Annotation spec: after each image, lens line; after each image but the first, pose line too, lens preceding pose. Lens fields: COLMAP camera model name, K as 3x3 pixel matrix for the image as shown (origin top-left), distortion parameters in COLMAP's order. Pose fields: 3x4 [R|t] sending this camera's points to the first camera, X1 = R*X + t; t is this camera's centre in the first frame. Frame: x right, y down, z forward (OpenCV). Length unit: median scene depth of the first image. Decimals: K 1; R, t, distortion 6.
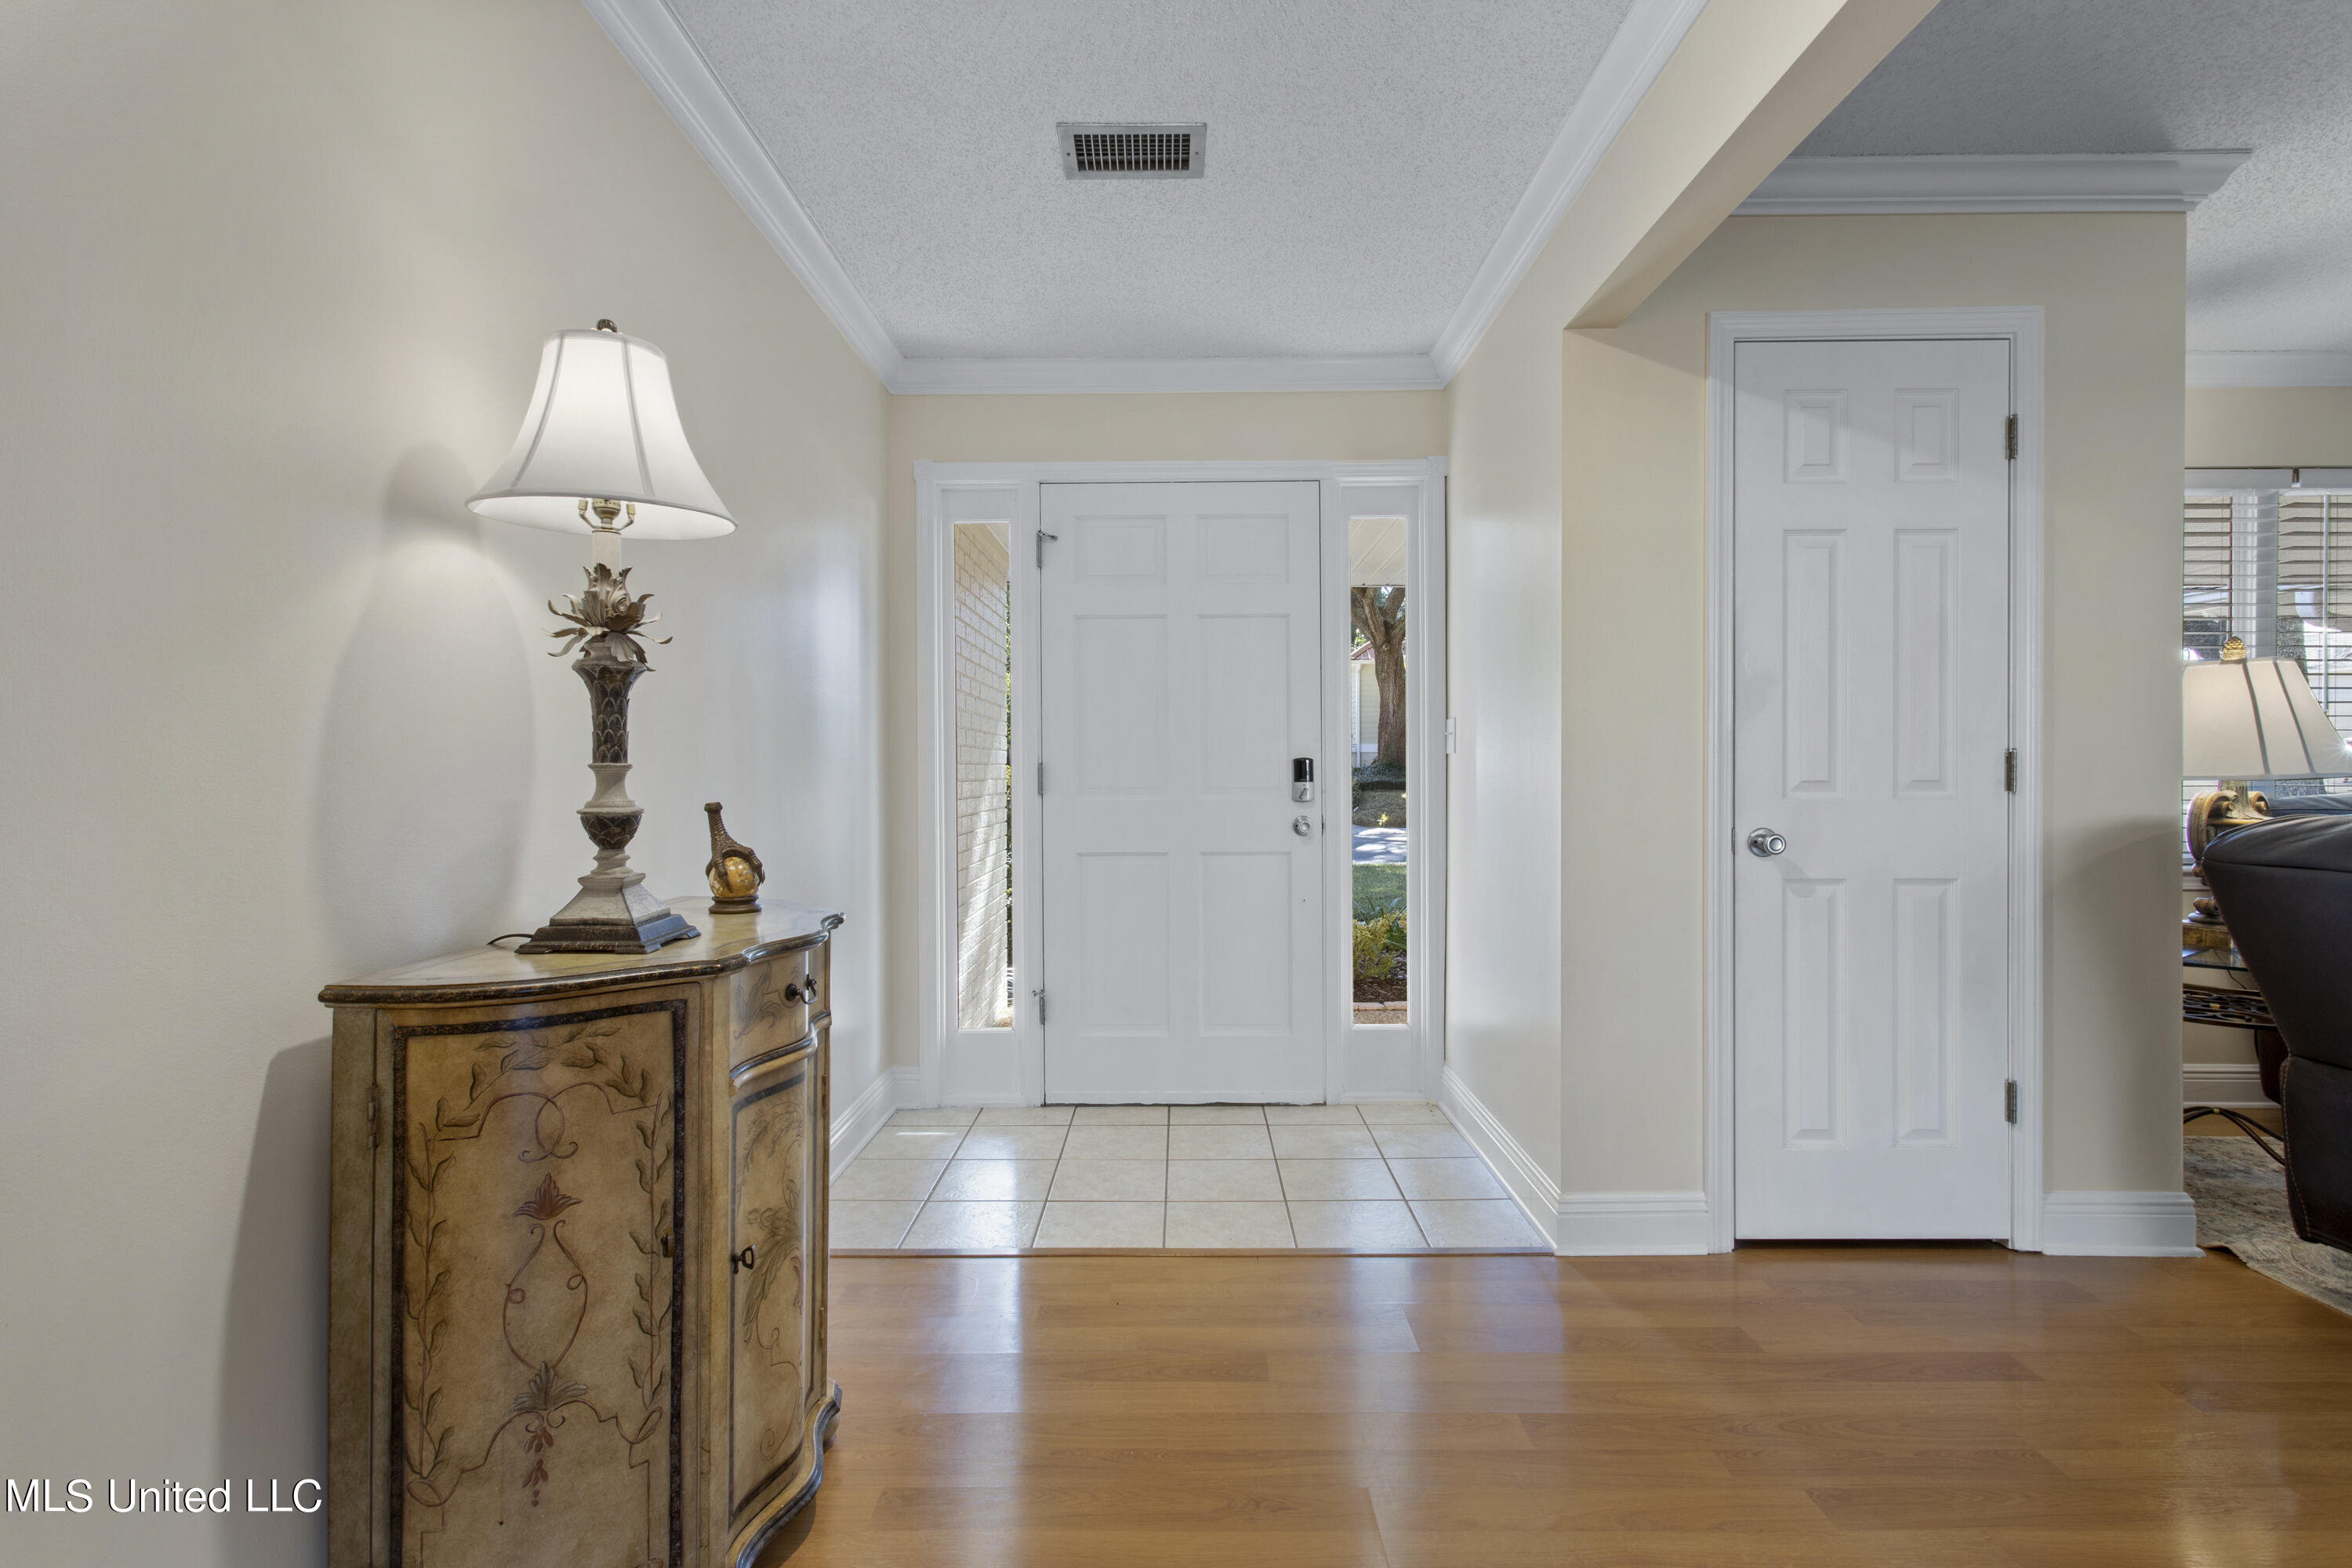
lens RADIAL K [[1116.3, 0, 1169.3], [0, 1116.3, 777.5], [0, 0, 1]] dist [-0.000402, 0.000202]
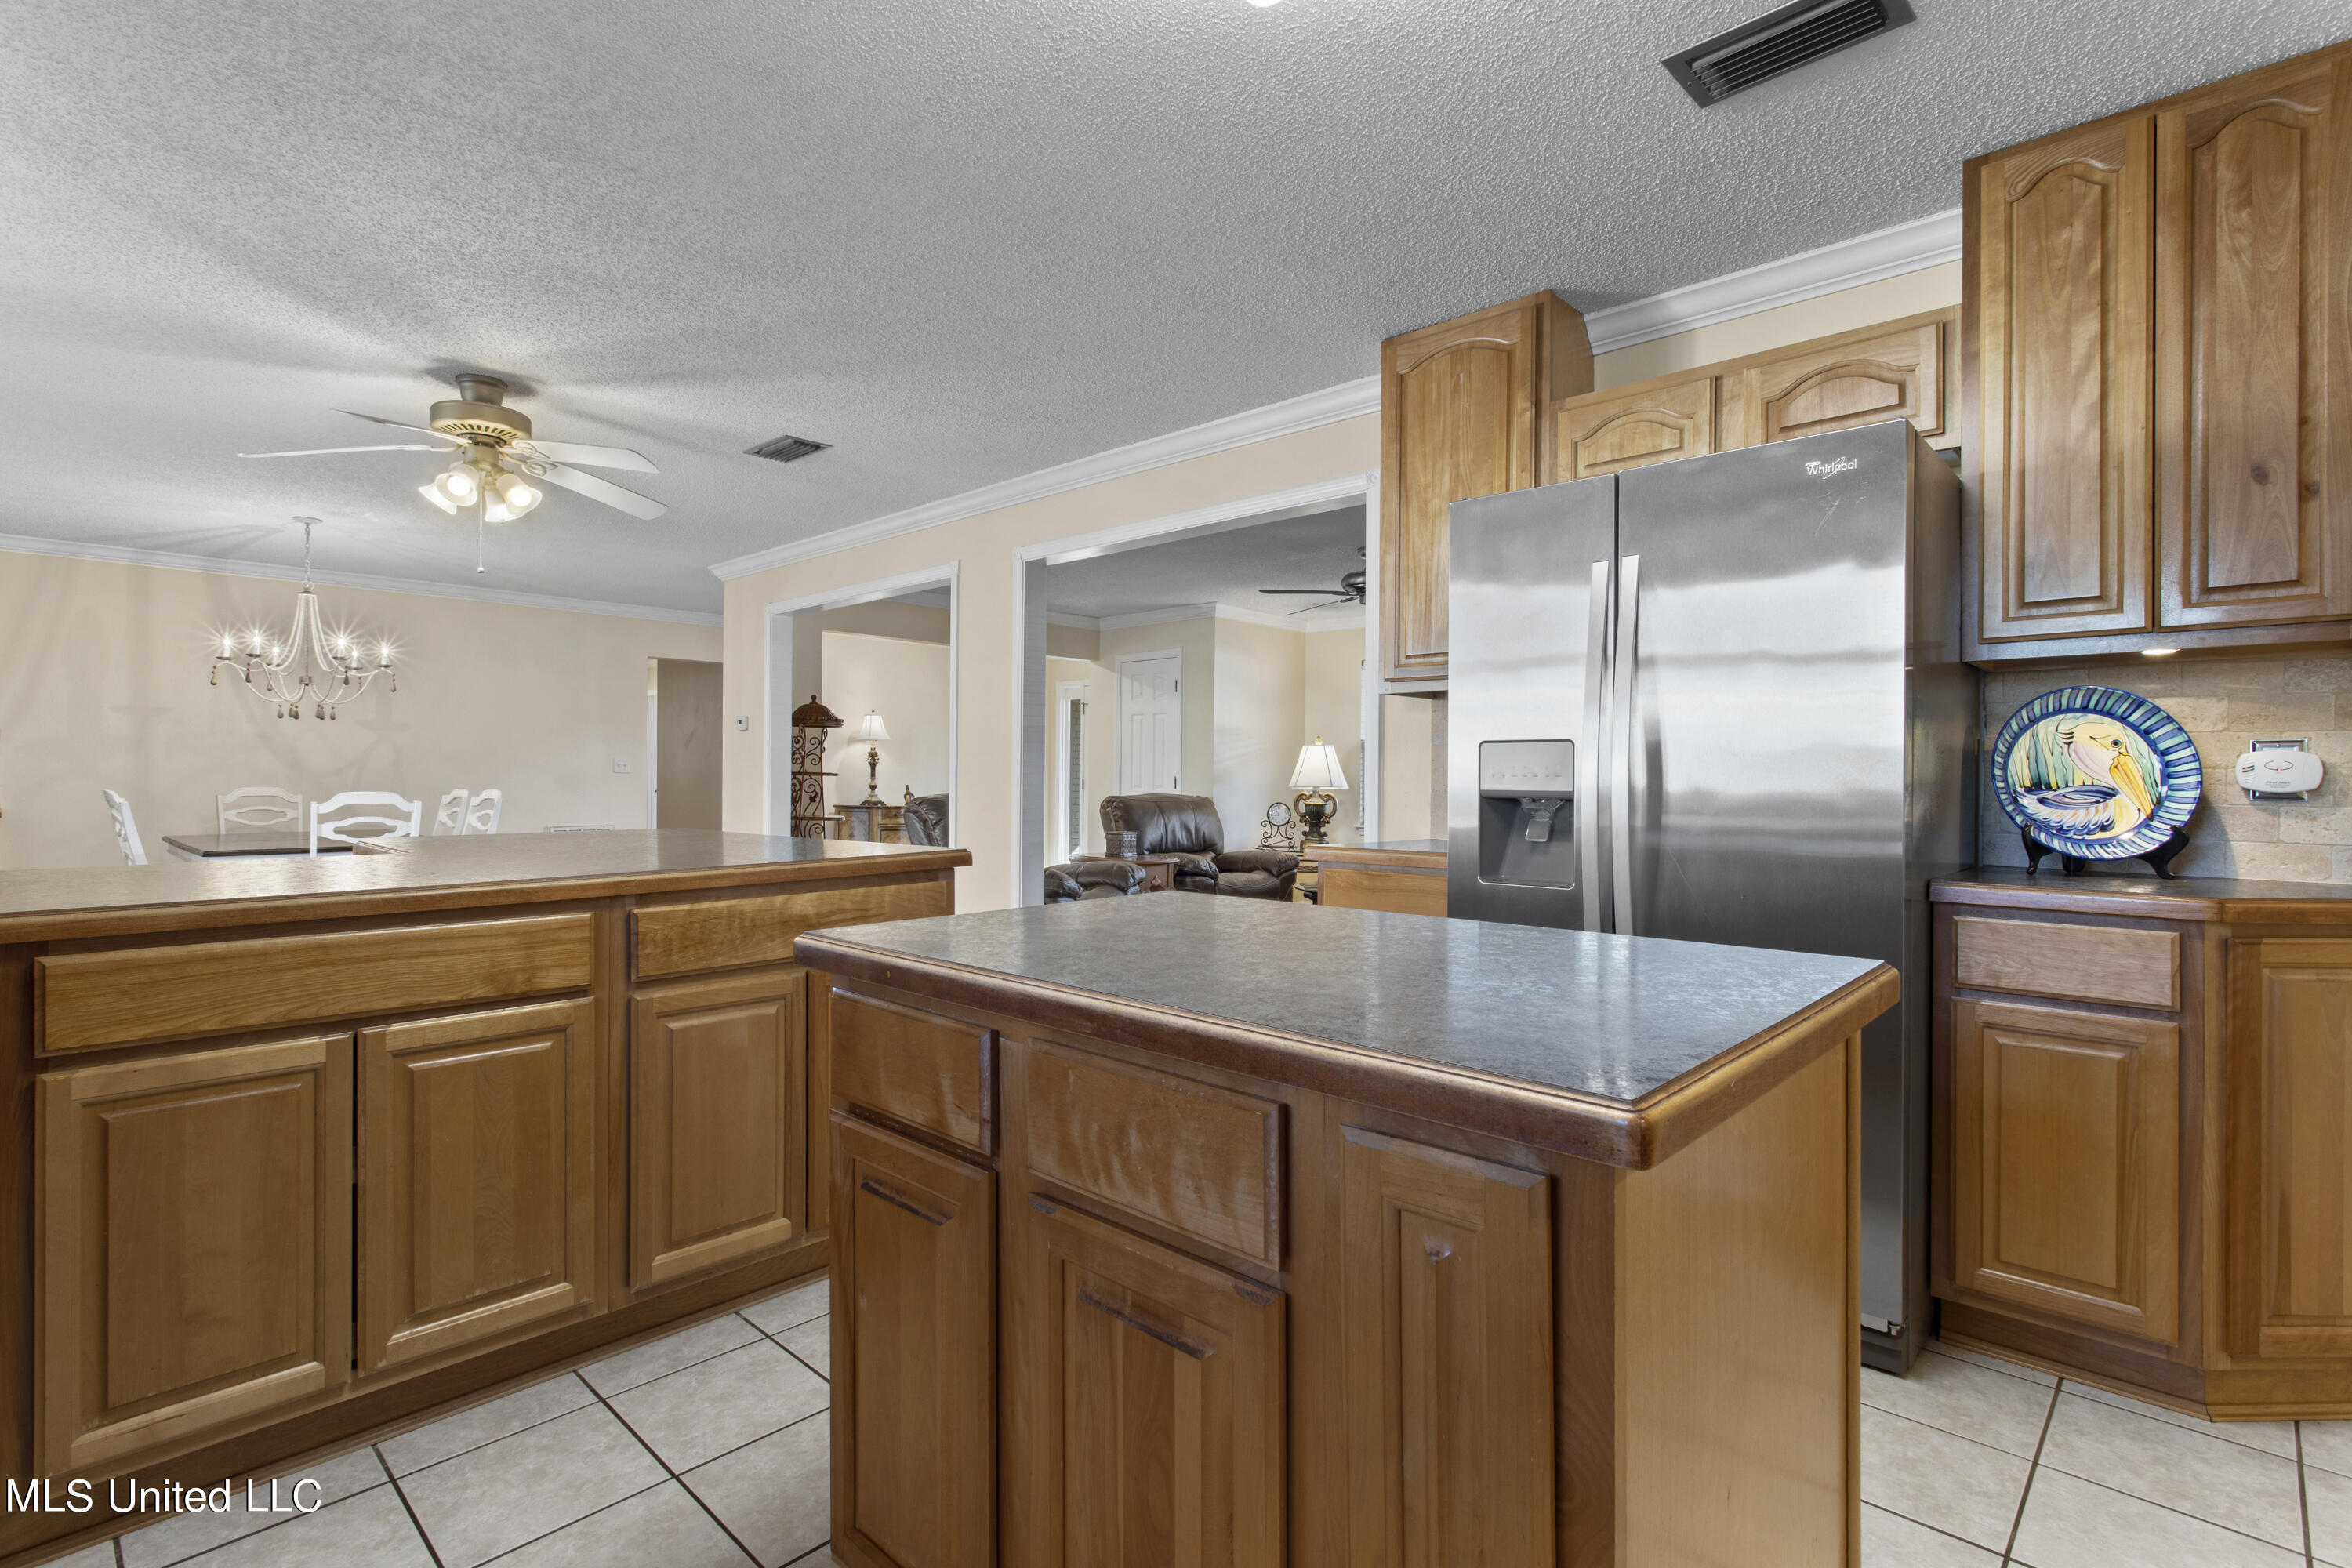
lens RADIAL K [[1116.3, 0, 1181.4], [0, 1116.3, 781.8], [0, 0, 1]] dist [-0.000402, 0.000202]
pose [[0.730029, 0.009121, -0.683355, 5.394789], [-0.017556, 0.999831, -0.005411, 0.017123], [0.683191, 0.015947, 0.730066, -2.597268]]
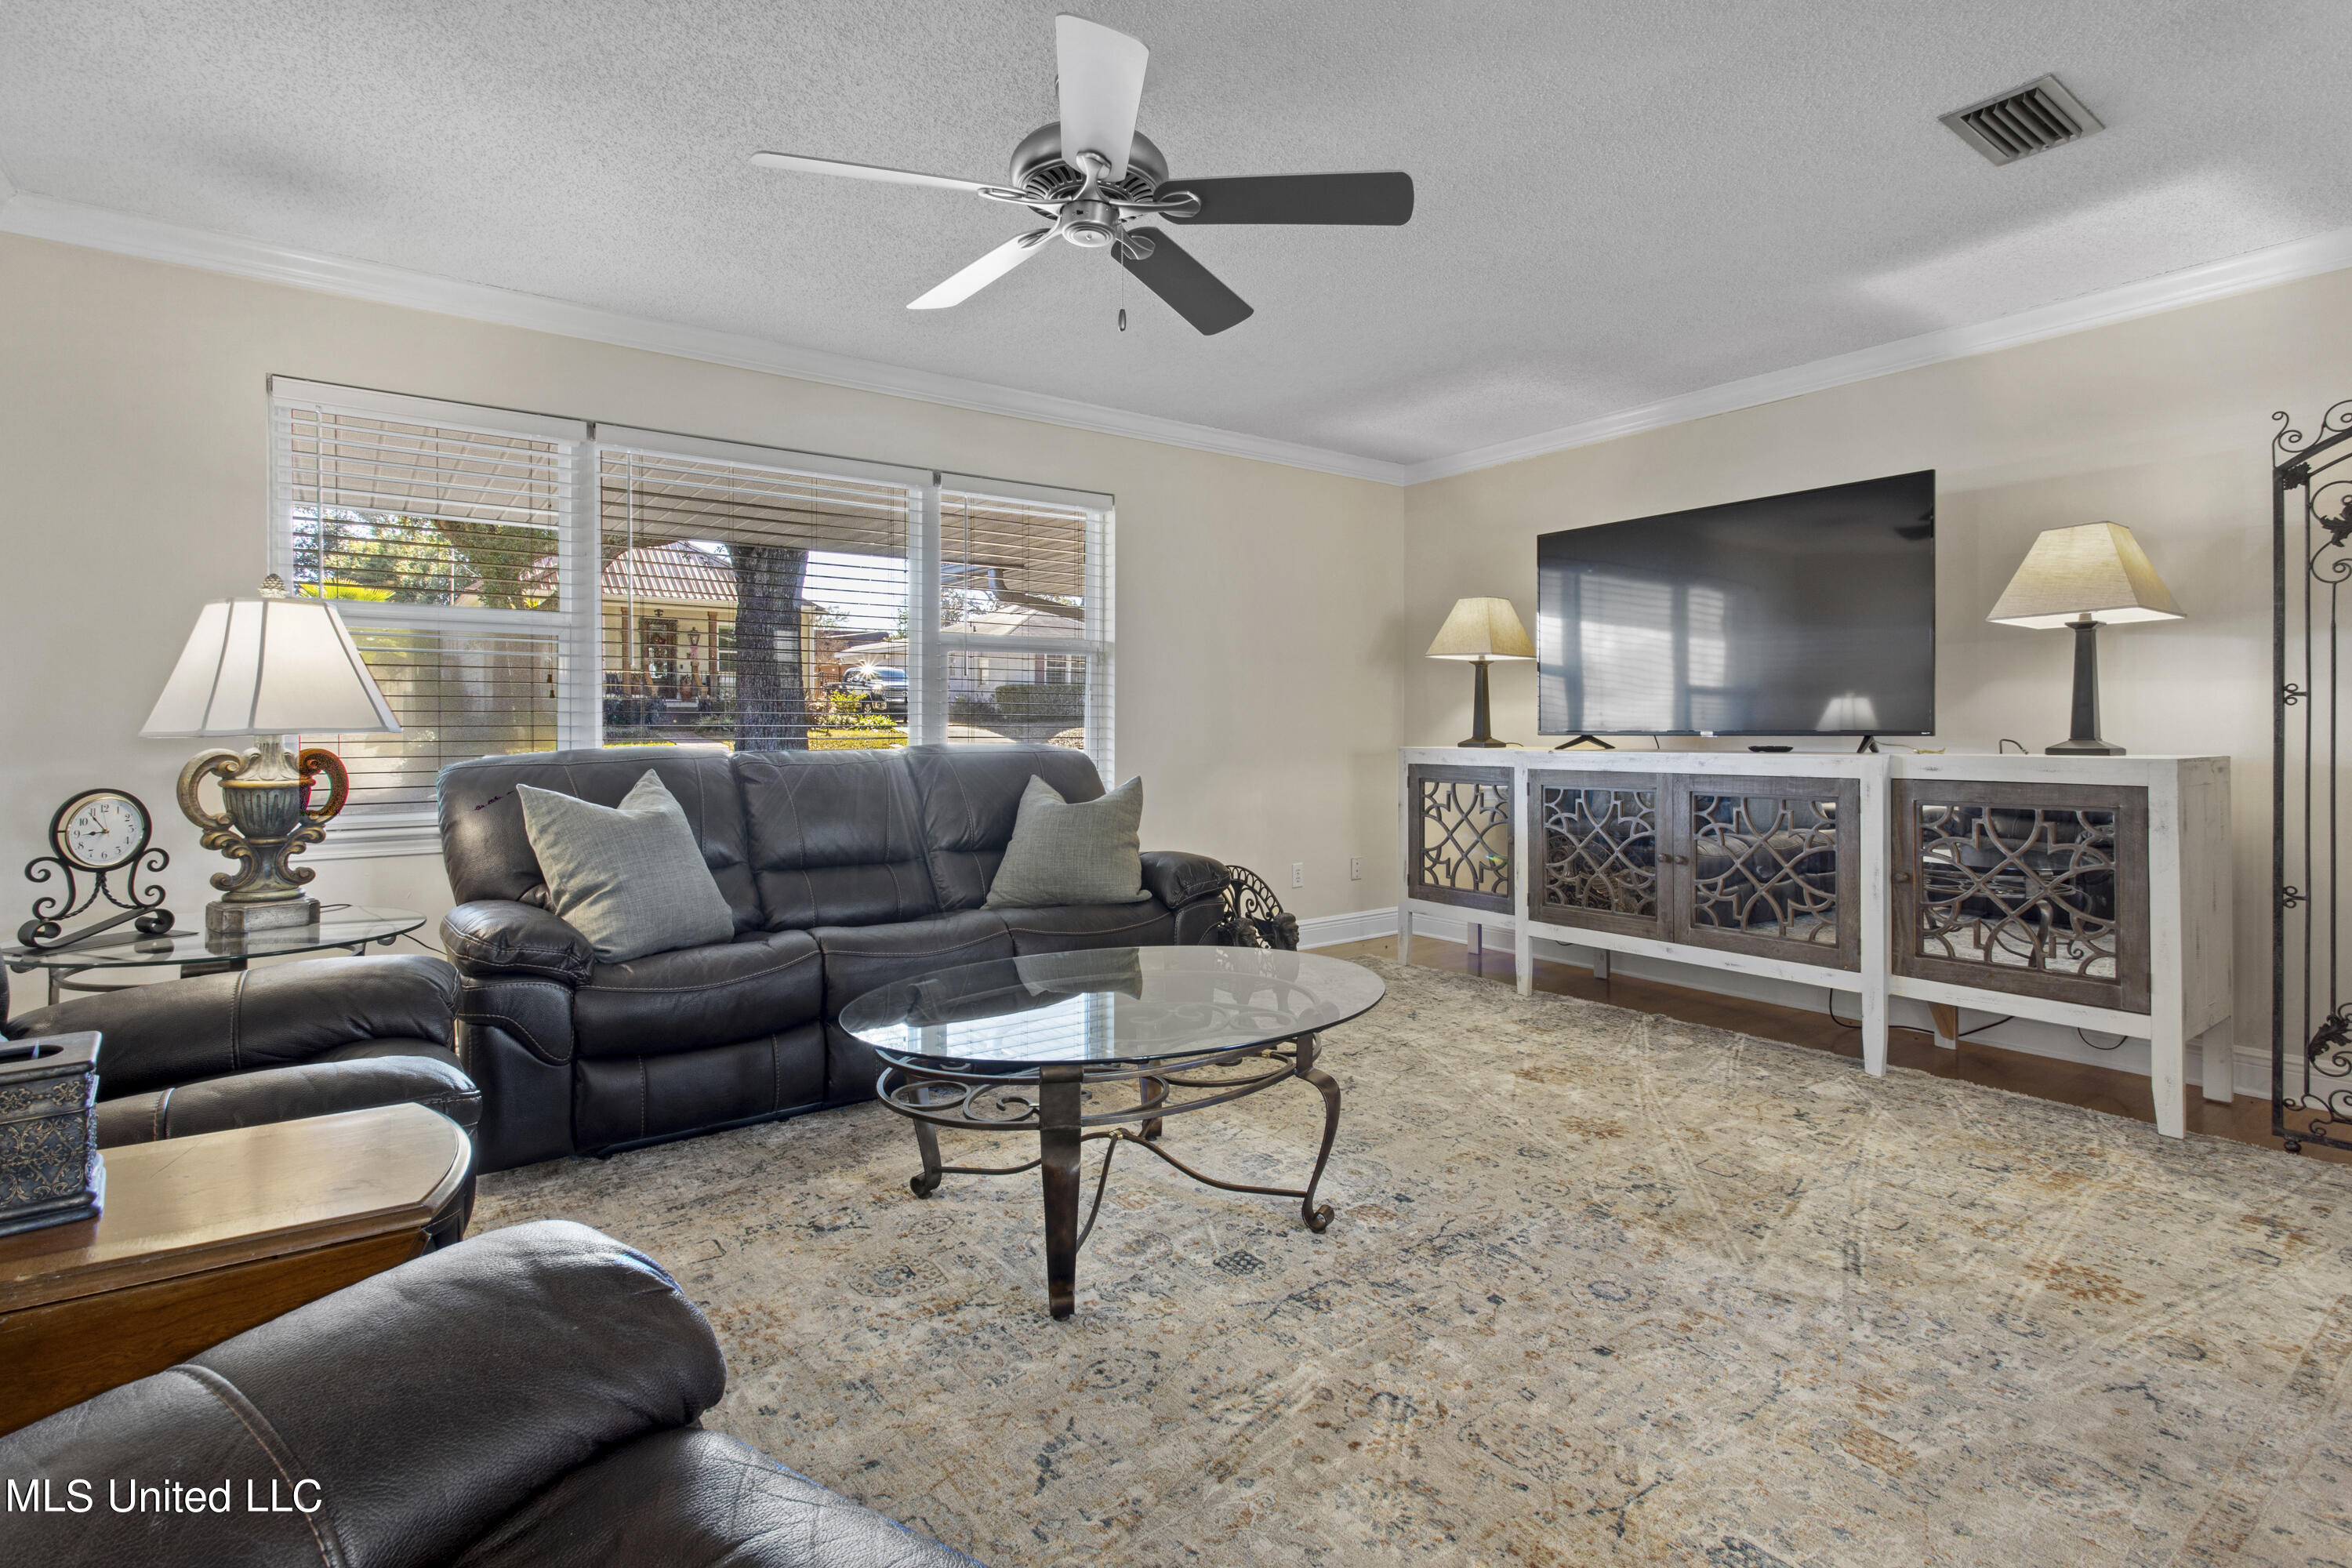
lens RADIAL K [[1116.3, 0, 1176.7], [0, 1116.3, 722.2], [0, 0, 1]] dist [-0.000402, 0.000202]
pose [[0.804644, 0.000901, 0.593757, 2.092301], [0.001956, 0.999989, -0.004167, -0.004213], [-0.593755, 0.004514, 0.804634, -0.293883]]
